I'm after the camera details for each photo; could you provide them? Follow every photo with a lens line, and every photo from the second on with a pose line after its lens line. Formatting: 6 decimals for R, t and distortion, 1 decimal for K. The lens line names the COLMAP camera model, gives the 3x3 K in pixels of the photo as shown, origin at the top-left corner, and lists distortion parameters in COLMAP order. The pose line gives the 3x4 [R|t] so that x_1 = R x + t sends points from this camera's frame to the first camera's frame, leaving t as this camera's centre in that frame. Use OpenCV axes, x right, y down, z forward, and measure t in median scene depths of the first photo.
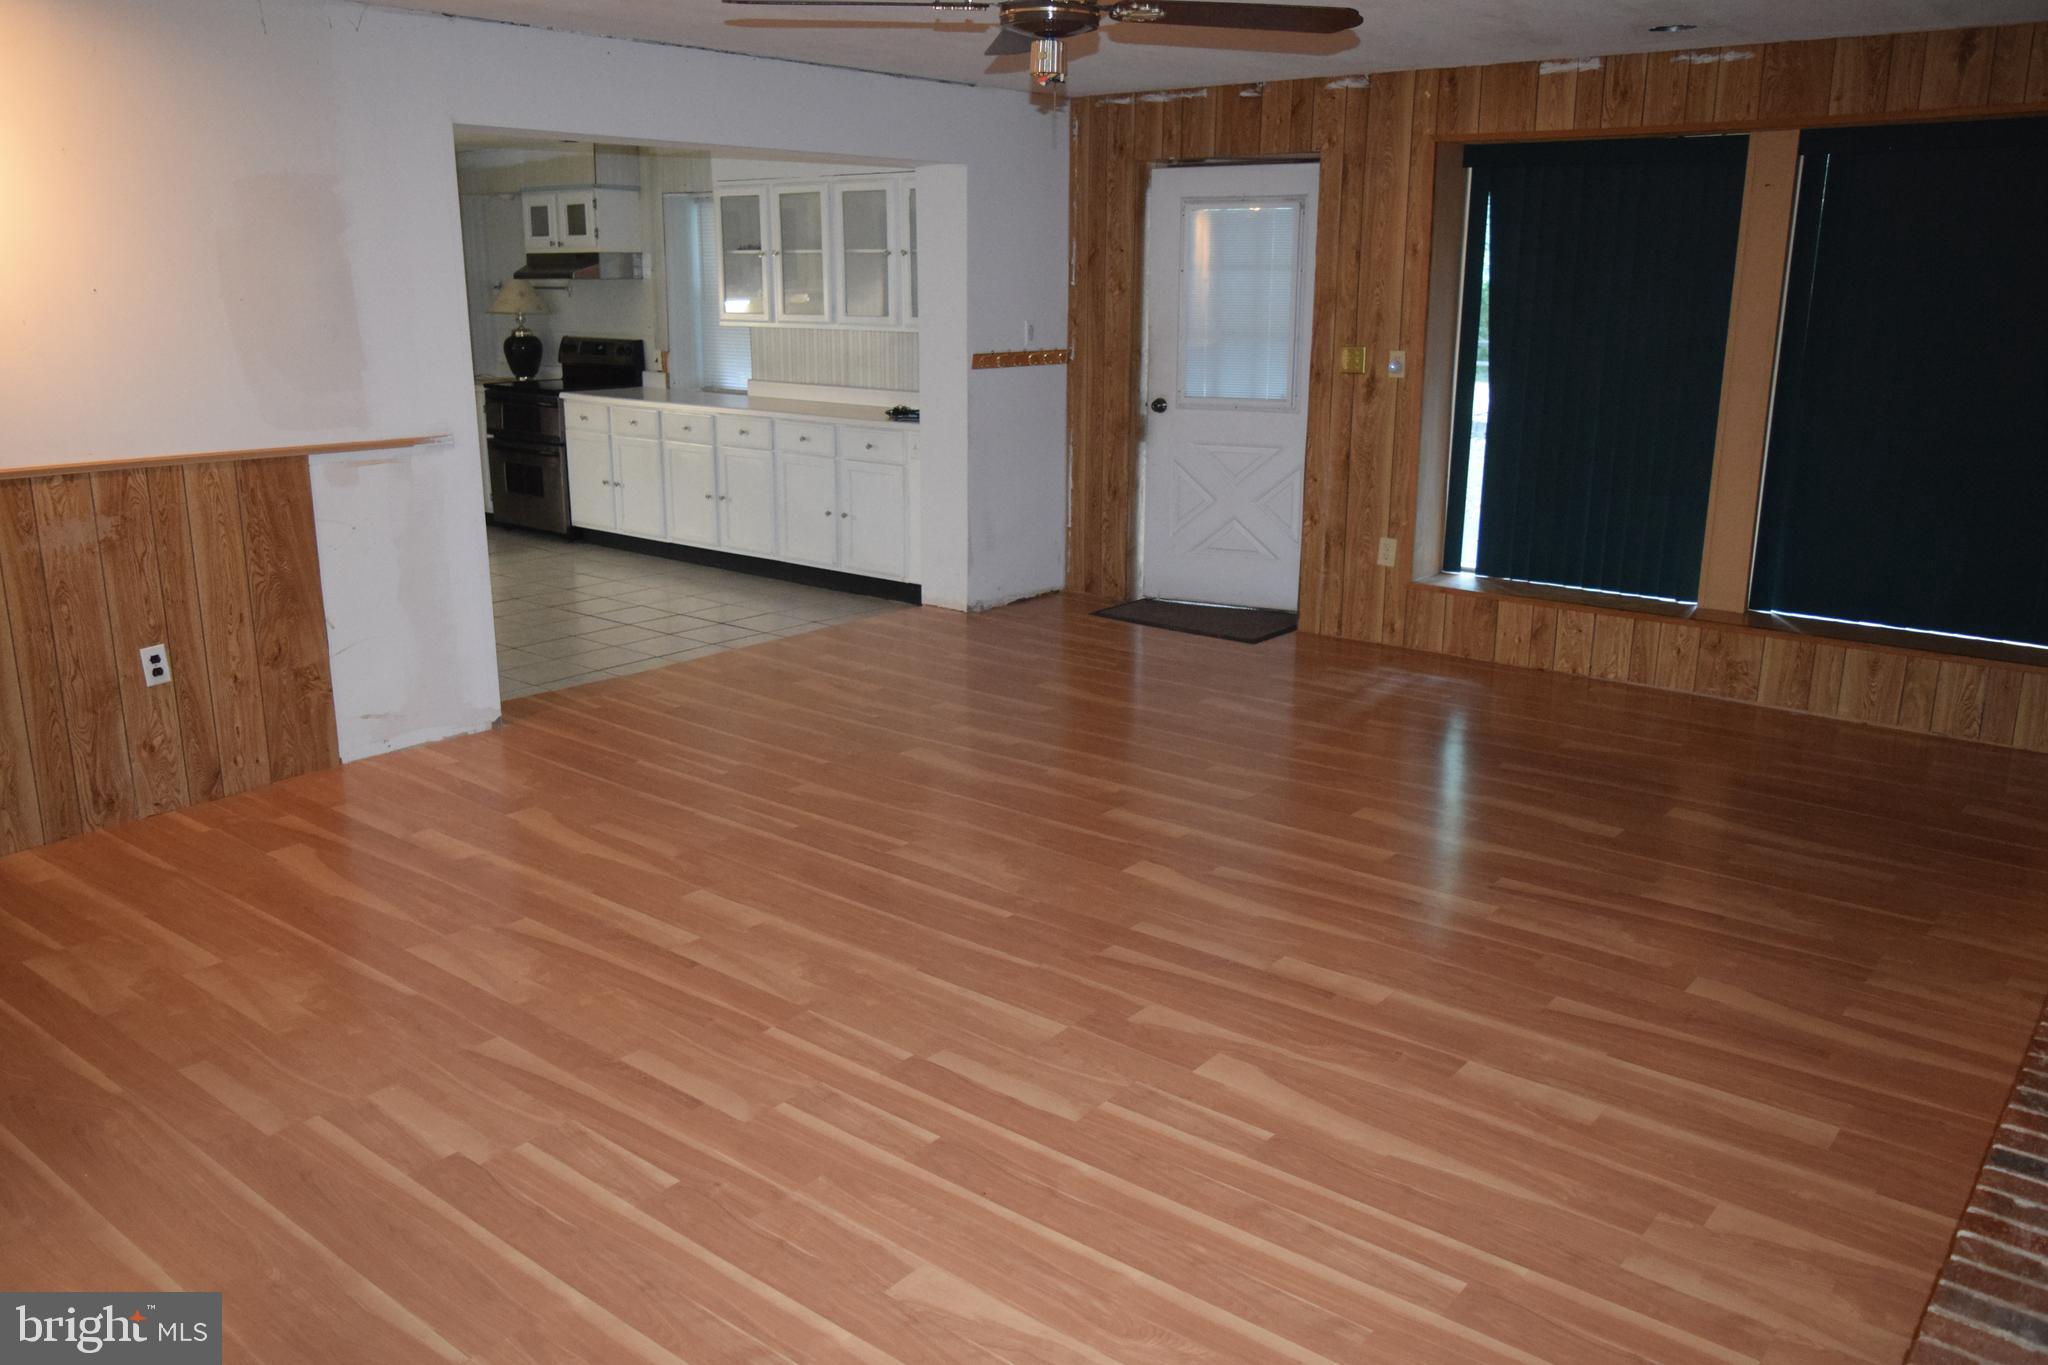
lens RADIAL K [[1578.9, 0, 1010.8], [0, 1578.9, 682.0], [0, 0, 1]] dist [-0.020472, 0.009568]
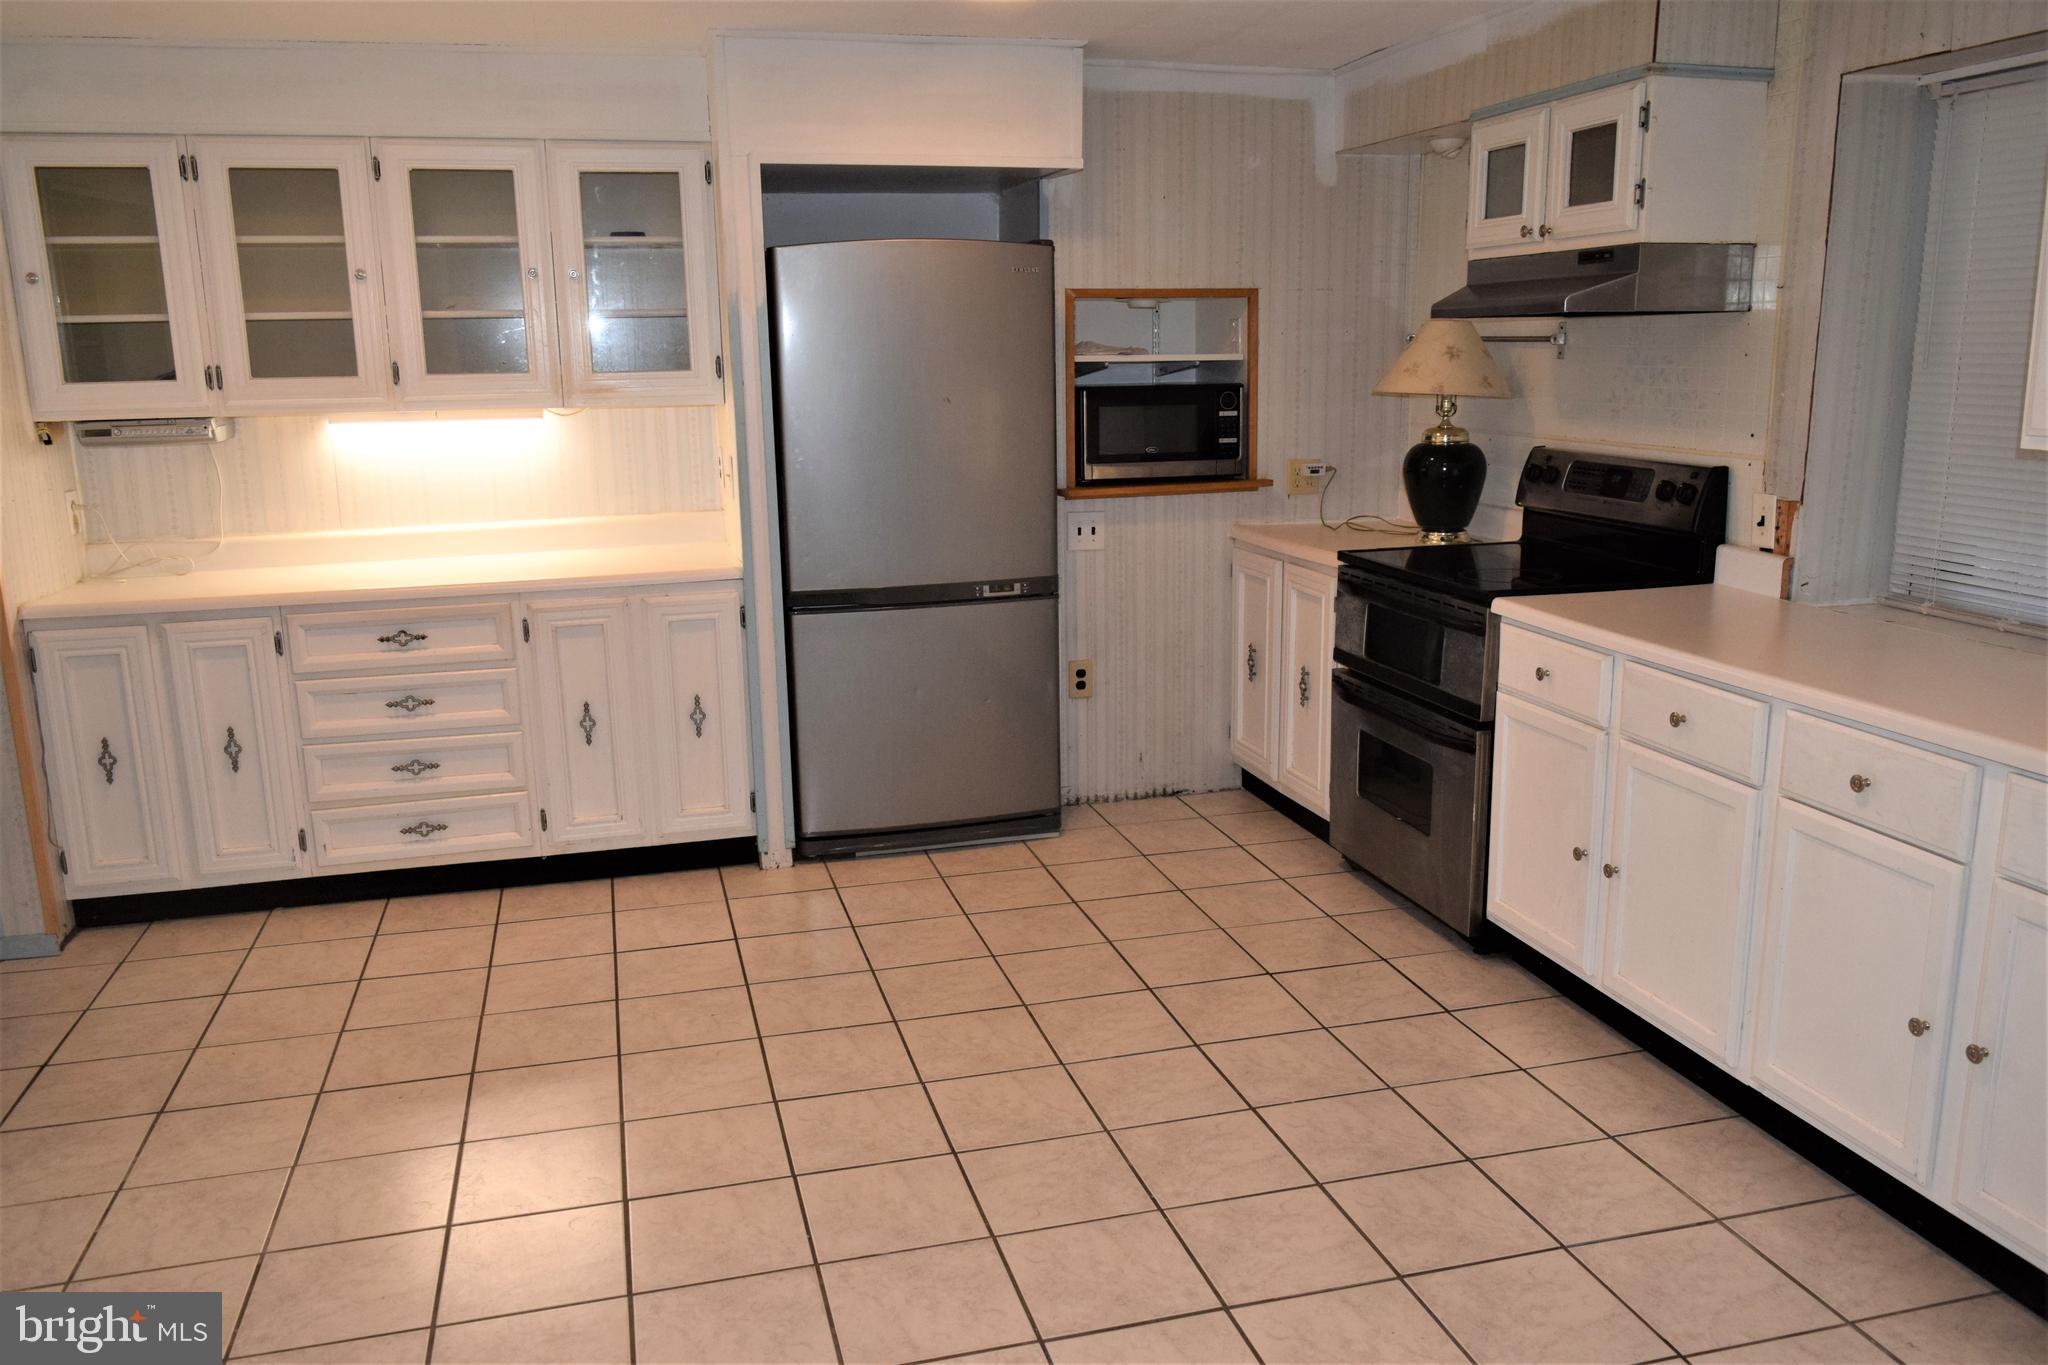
lens RADIAL K [[1578.9, 0, 1010.8], [0, 1578.9, 682.0], [0, 0, 1]] dist [-0.020472, 0.009568]
pose [[0.814312, 0.106692, -0.570538, -0.156204], [-0.129458, 0.991585, 0.000658, -0.146672], [0.565807, 0.073325, 0.821271, 0.605175]]
